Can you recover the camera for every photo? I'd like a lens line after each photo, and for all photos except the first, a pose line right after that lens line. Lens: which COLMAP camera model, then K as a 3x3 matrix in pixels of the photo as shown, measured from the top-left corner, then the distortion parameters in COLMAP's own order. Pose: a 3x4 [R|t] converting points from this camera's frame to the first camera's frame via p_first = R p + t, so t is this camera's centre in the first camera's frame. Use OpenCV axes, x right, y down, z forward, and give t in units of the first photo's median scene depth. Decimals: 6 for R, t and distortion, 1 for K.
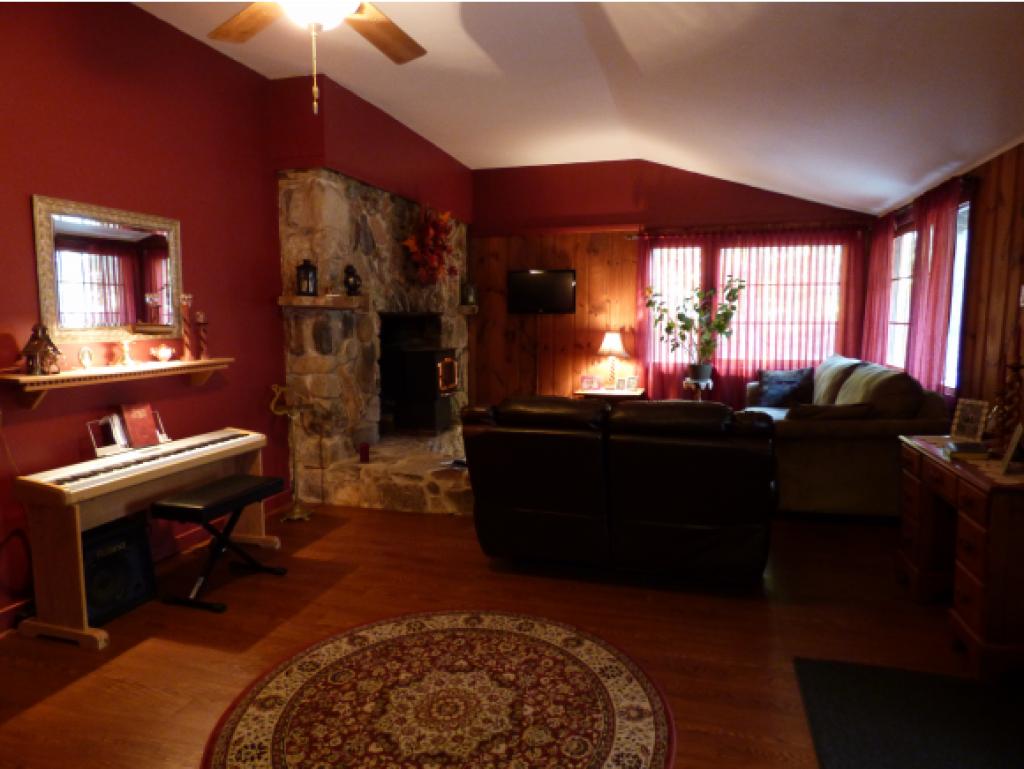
lens RADIAL K [[622.2, 0, 512.0], [0, 622.2, 384.5], [0, 0, 1]] dist [0.000969, -0.020339]
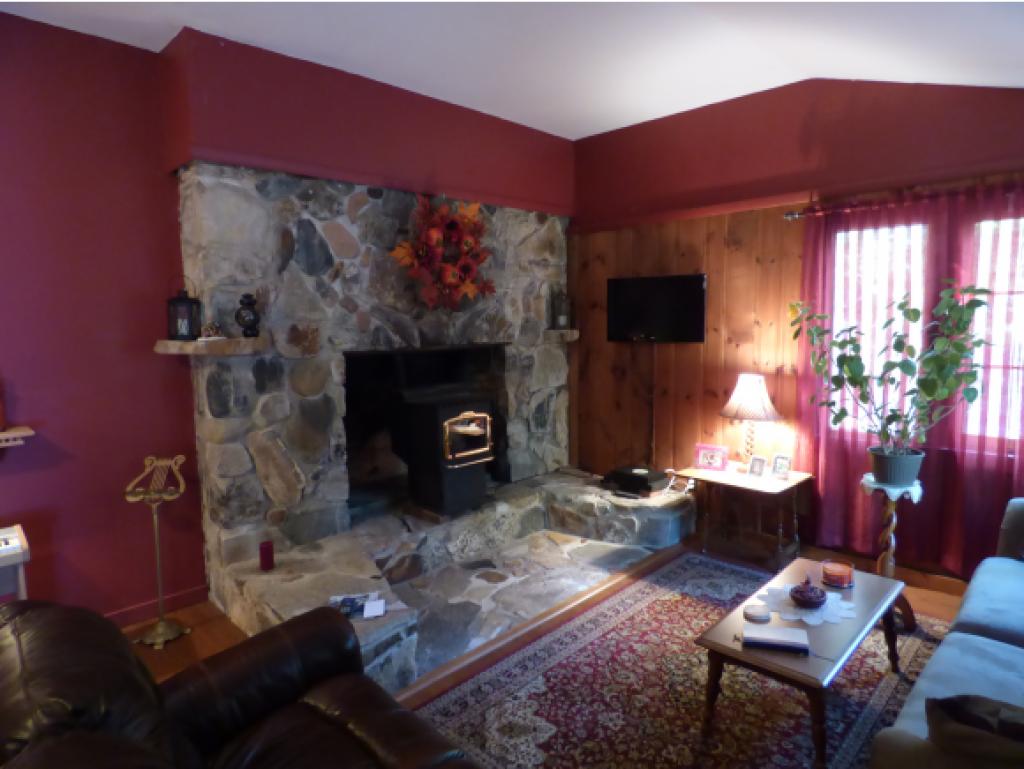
lens RADIAL K [[622.2, 0, 512.0], [0, 622.2, 384.5], [0, 0, 1]] dist [0.000969, -0.020339]
pose [[0.881066, 0.037349, -0.471516, 0.261405], [-0.035909, 0.999282, 0.012055, -0.081519], [0.471628, 0.006311, 0.881775, 0.391779]]
